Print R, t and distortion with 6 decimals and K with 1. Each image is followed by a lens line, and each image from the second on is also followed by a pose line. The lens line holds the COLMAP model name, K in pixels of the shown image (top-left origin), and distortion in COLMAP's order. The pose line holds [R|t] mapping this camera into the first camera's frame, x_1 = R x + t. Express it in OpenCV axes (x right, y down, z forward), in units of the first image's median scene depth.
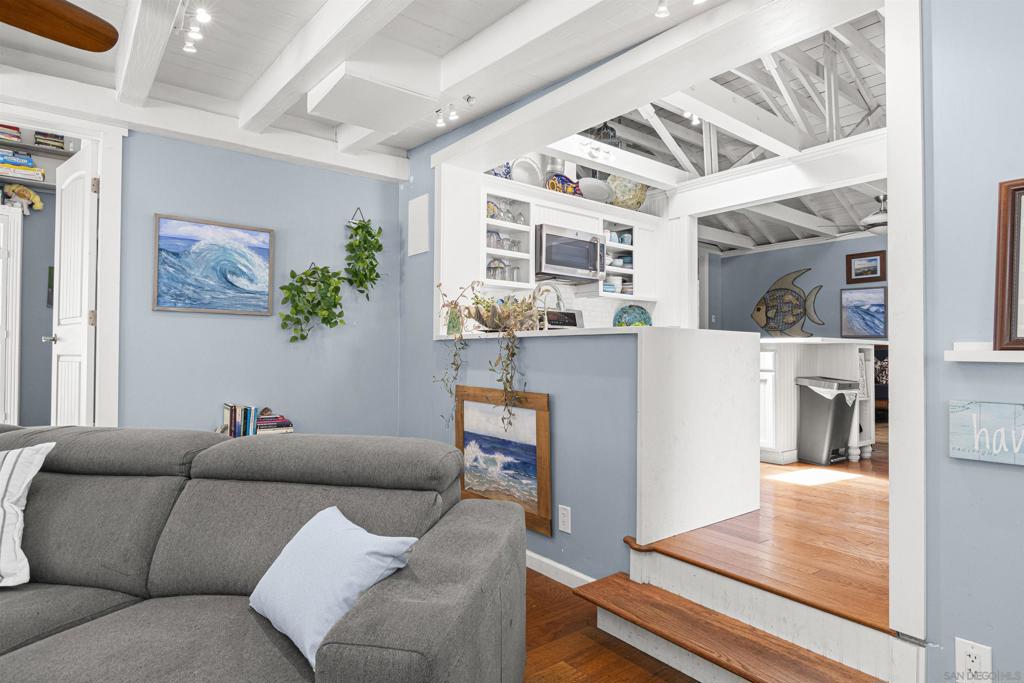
lens RADIAL K [[569.0, 0, 516.2], [0, 569.0, 344.6], [0, 0, 1]] dist [-0.011475, 0.000350]
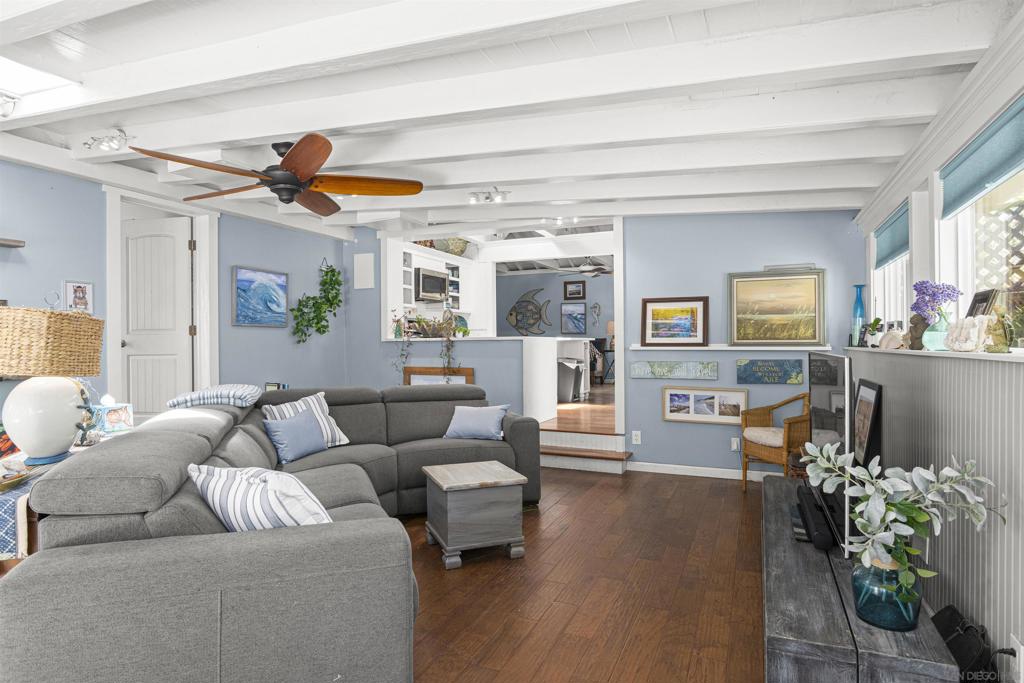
lens RADIAL K [[611.4, 0, 512.4], [0, 611.4, 339.7], [0, 0, 1]] dist [0.000688, -0.000091]
pose [[0.874898, -0.010094, 0.484201, -0.653800], [0.004325, 0.999906, 0.013030, -0.032851], [-0.484287, -0.009305, 0.874860, -0.748711]]
